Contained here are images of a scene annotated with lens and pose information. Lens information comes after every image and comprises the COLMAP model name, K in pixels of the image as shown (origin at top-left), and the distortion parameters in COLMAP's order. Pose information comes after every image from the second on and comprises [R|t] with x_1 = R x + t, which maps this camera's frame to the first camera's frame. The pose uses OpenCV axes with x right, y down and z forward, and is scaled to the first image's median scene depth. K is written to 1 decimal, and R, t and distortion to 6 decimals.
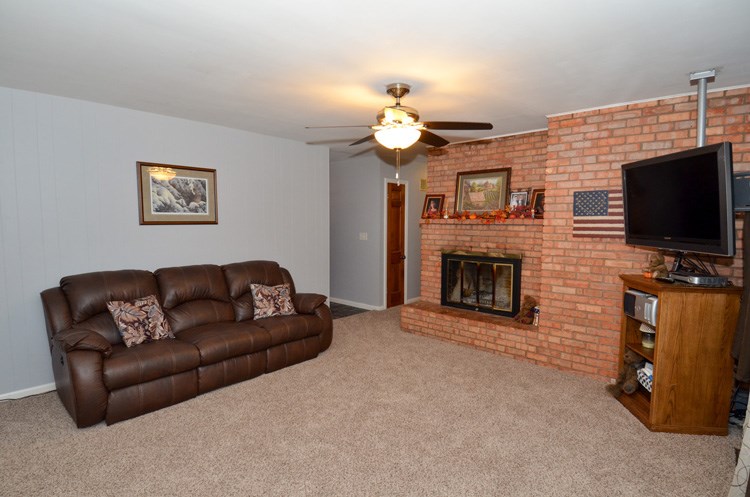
lens RADIAL K [[386.1, 0, 371.8], [0, 386.1, 254.2], [0, 0, 1]] dist [0.007437, -0.021755]
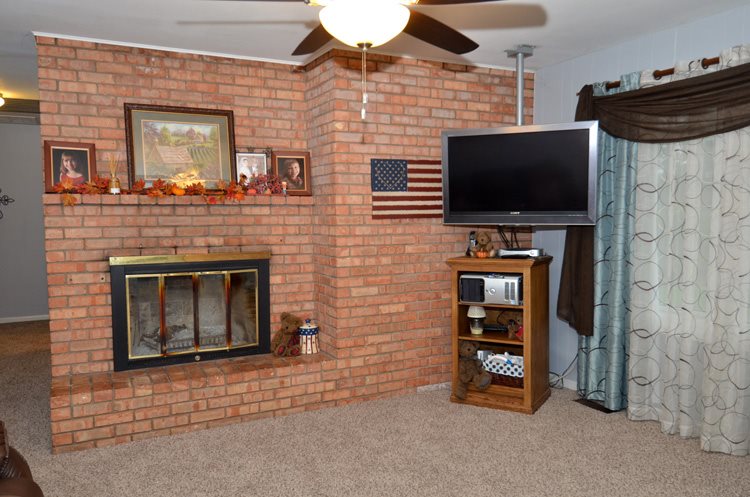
lens RADIAL K [[580.0, 0, 373.6], [0, 580.0, 257.9], [0, 0, 1]] dist [0.050783, -0.012315]
pose [[0.360301, -0.081374, 0.929280, -0.495048], [0.091000, 0.994503, 0.051803, -0.025543], [-0.928387, 0.065900, 0.365725, 0.543915]]
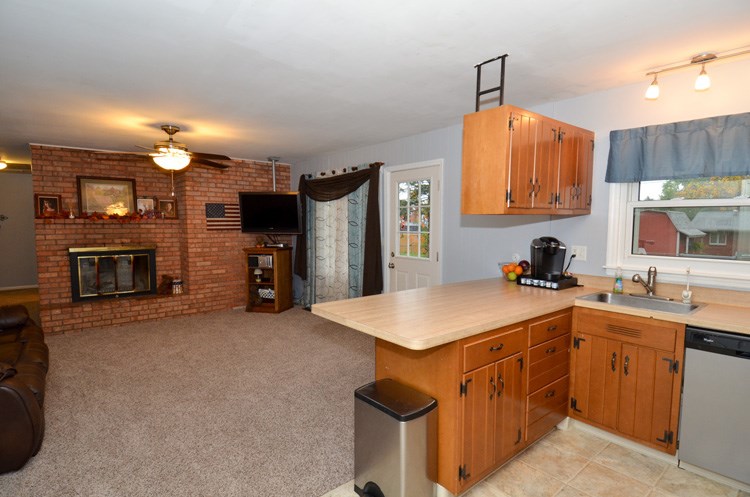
lens RADIAL K [[386.1, 0, 381.4], [0, 386.1, 253.6], [0, 0, 1]] dist [0.007437, -0.021755]
pose [[0.113372, -0.085113, 0.989900, -0.957333], [0.085046, 0.993499, 0.075682, -0.007207], [-0.989906, 0.075607, 0.119874, 0.065635]]
